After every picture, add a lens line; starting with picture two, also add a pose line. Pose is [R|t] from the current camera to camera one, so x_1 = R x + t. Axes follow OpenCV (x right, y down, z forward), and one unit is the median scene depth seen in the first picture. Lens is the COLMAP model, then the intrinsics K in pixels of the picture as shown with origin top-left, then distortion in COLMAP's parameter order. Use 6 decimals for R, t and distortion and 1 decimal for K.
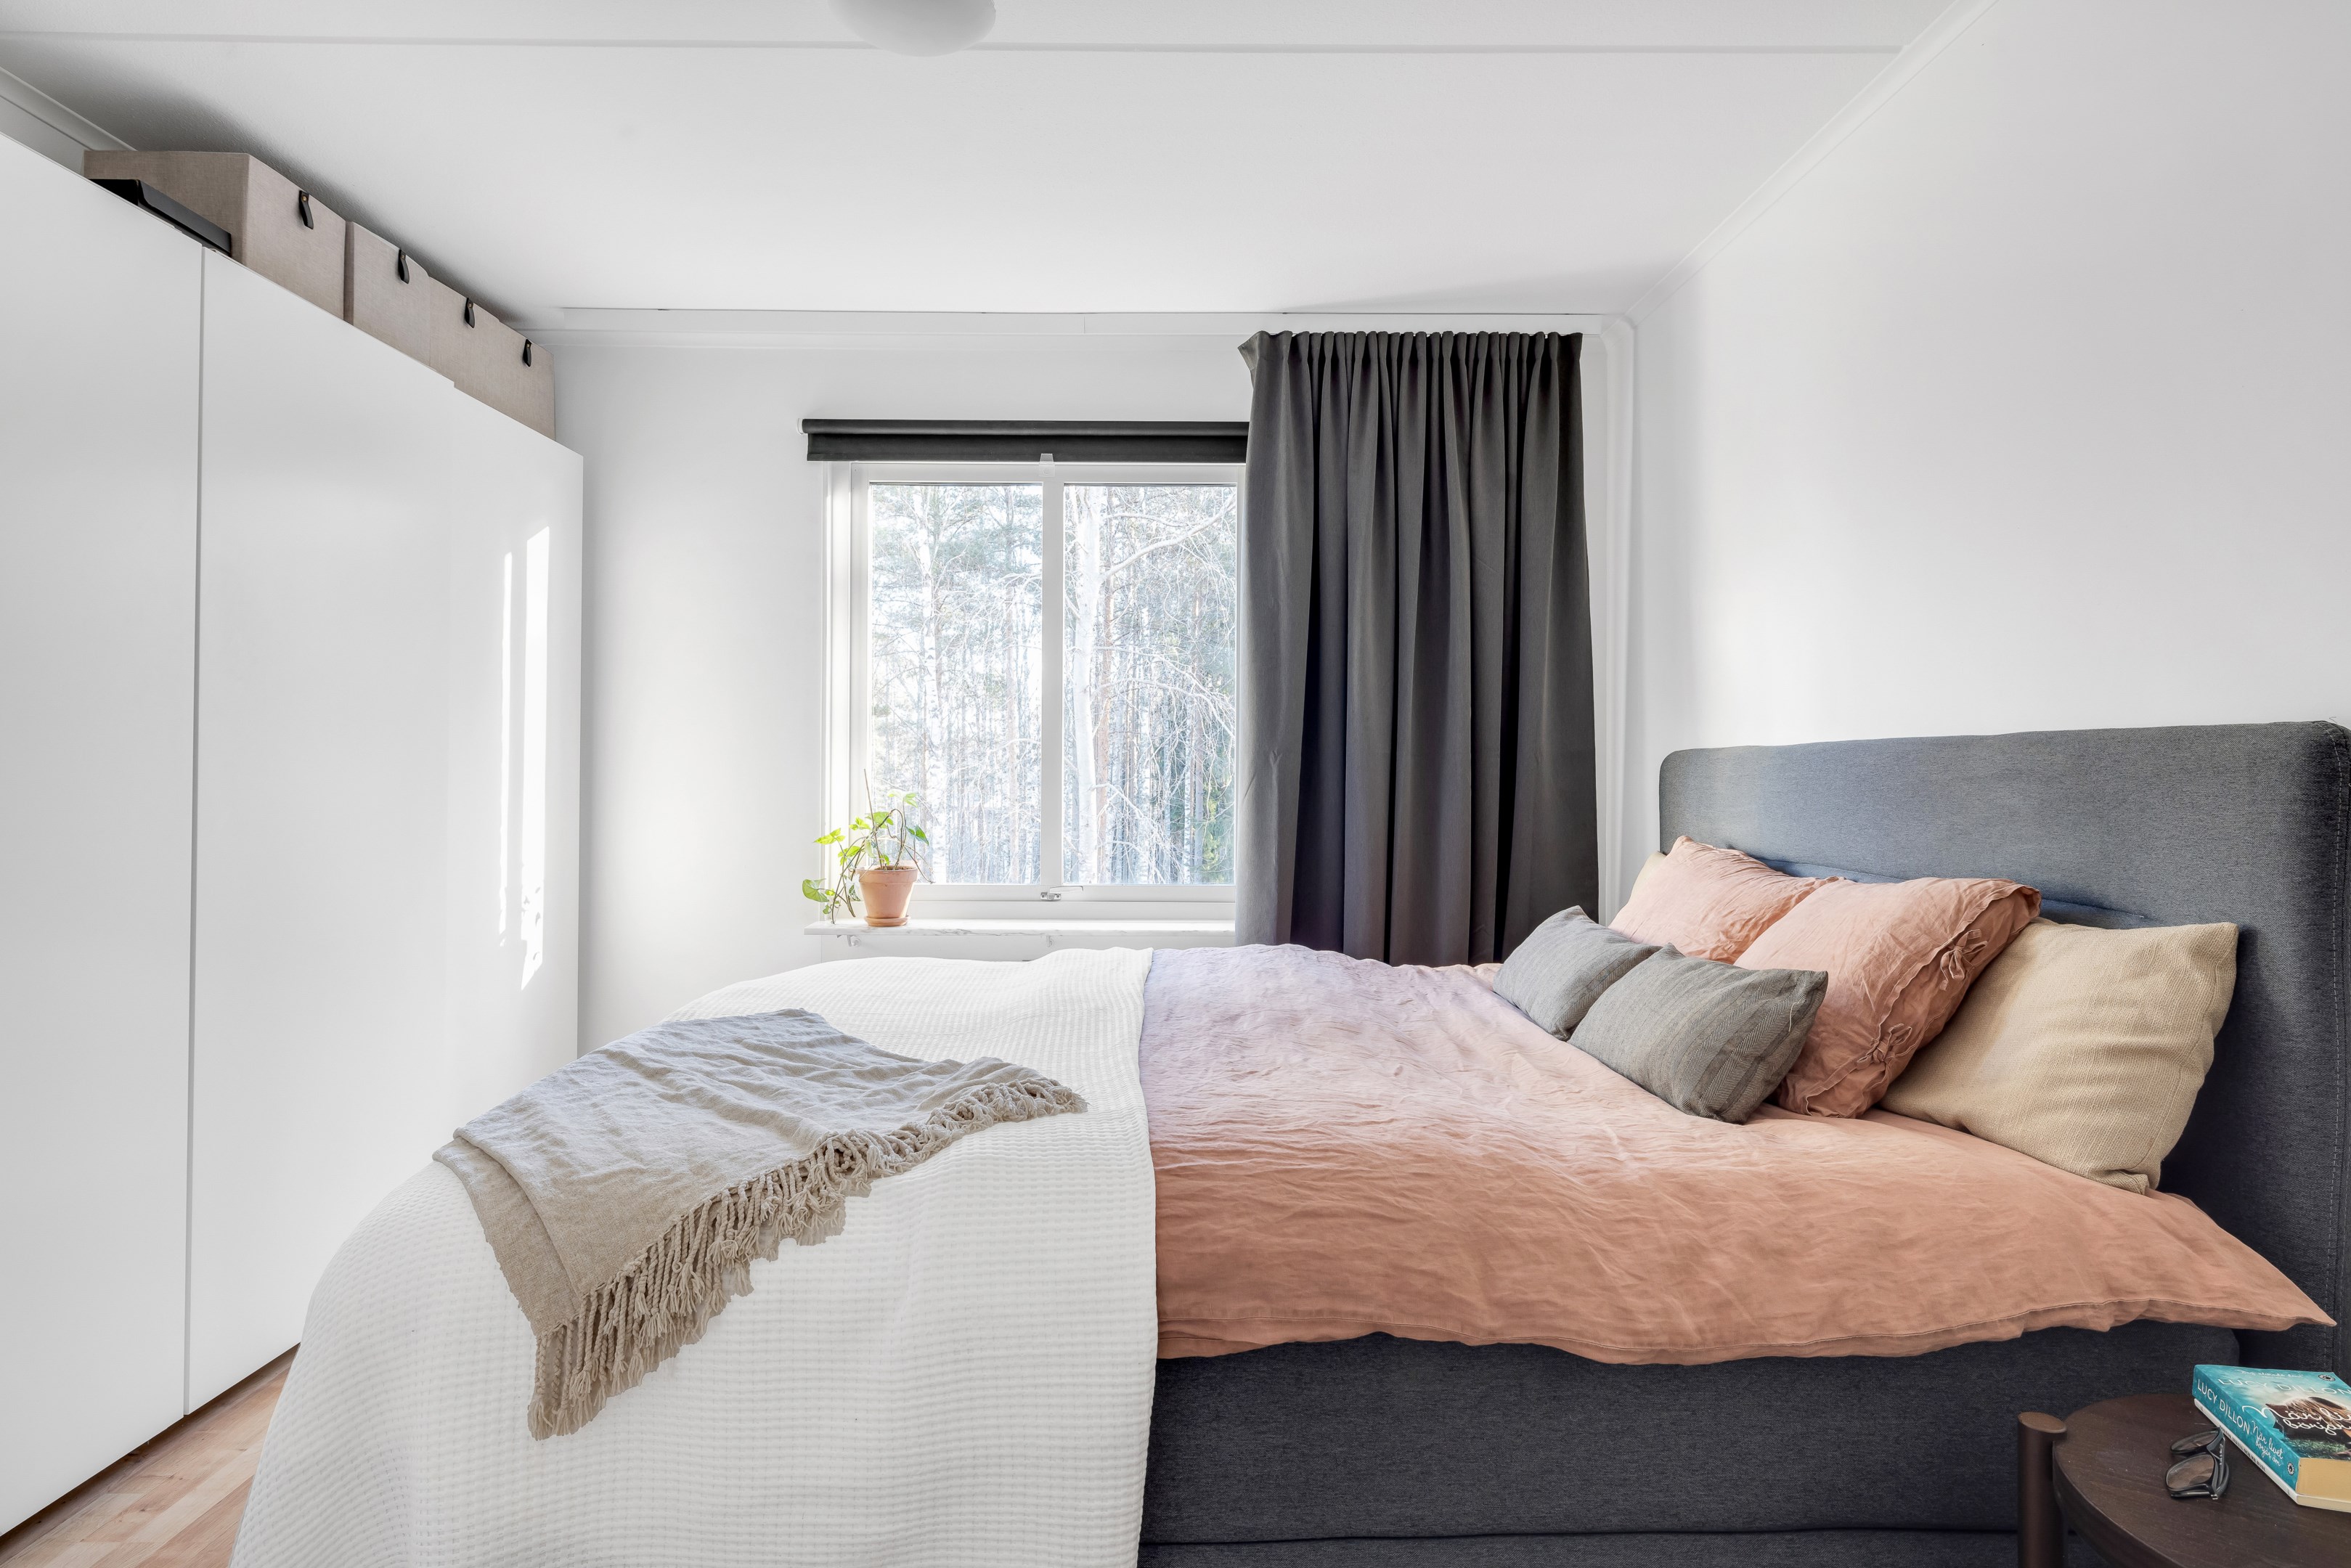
lens RADIAL K [[1327.1, 0, 1175.5], [0, 1327.1, 784.0], [0, 0, 1]] dist [-0.000887, 0.000217]
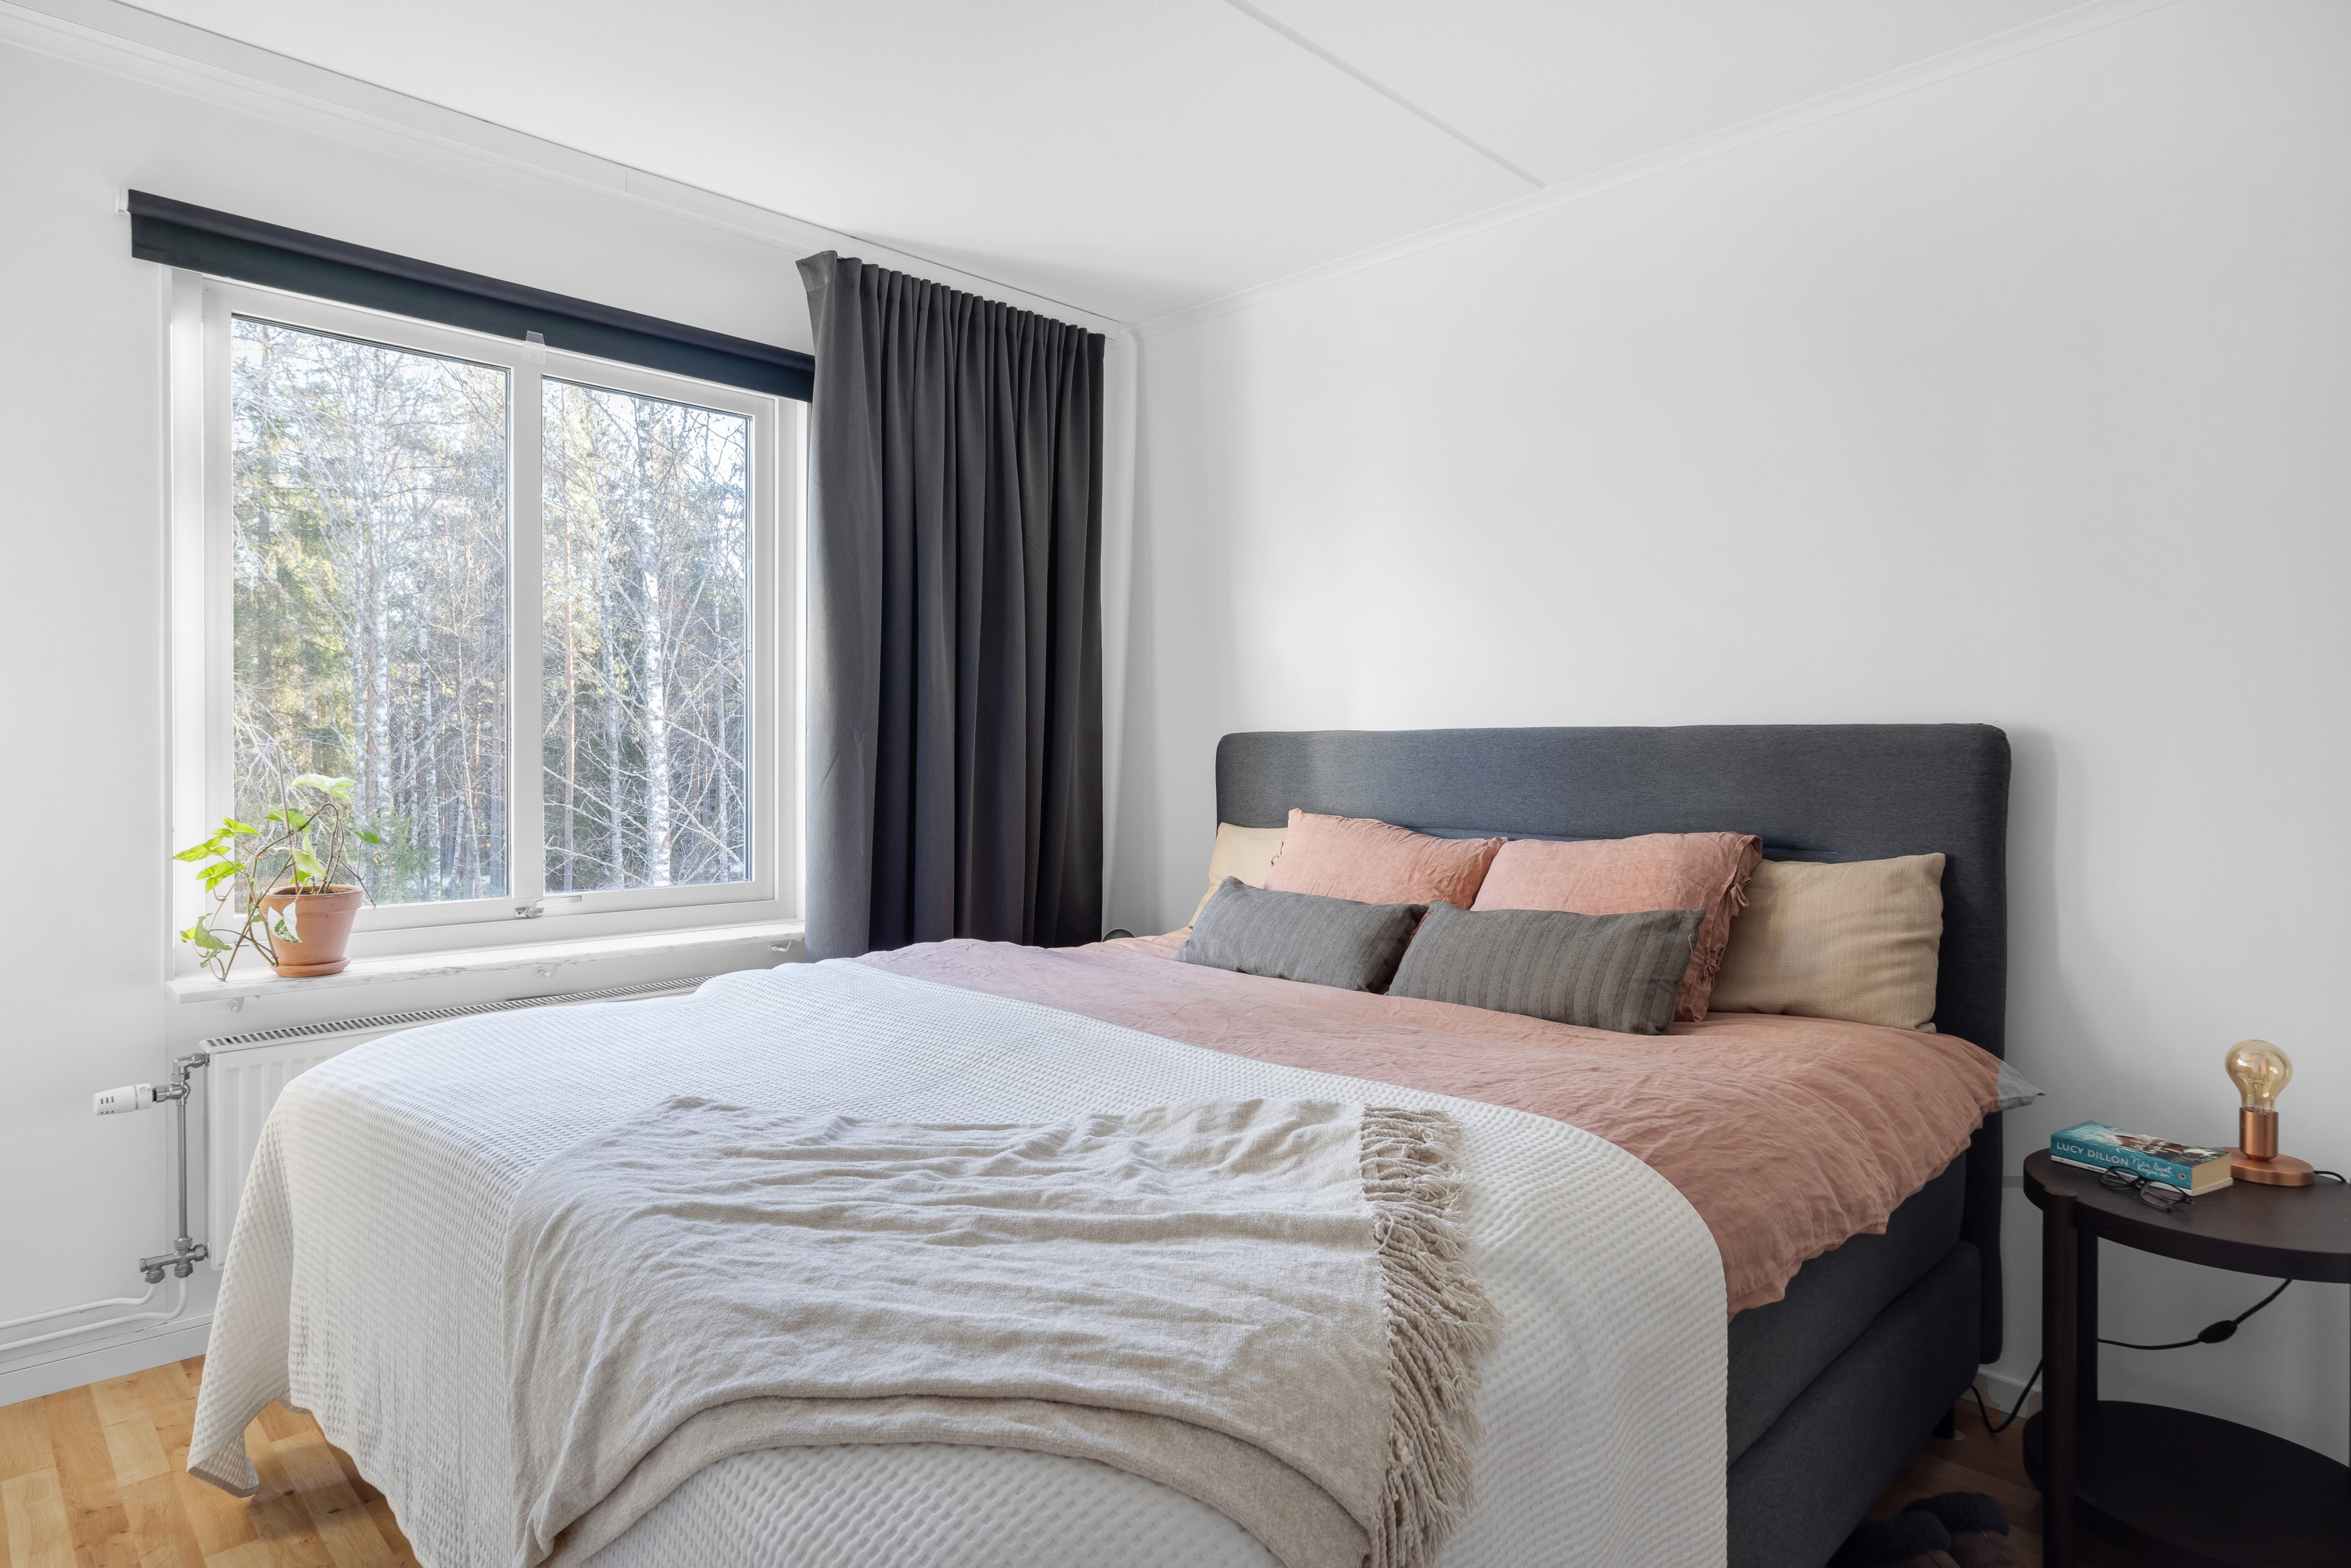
lens RADIAL K [[1275.8, 0, 1175.5], [0, 1275.8, 784.0], [0, 0, 1]] dist [0.006408, 0.000692]
pose [[0.723067, -0.017343, 0.690560, -0.365268], [0.003713, 0.999768, 0.021221, -0.004253], [-0.690768, -0.012780, 0.722963, 0.225191]]
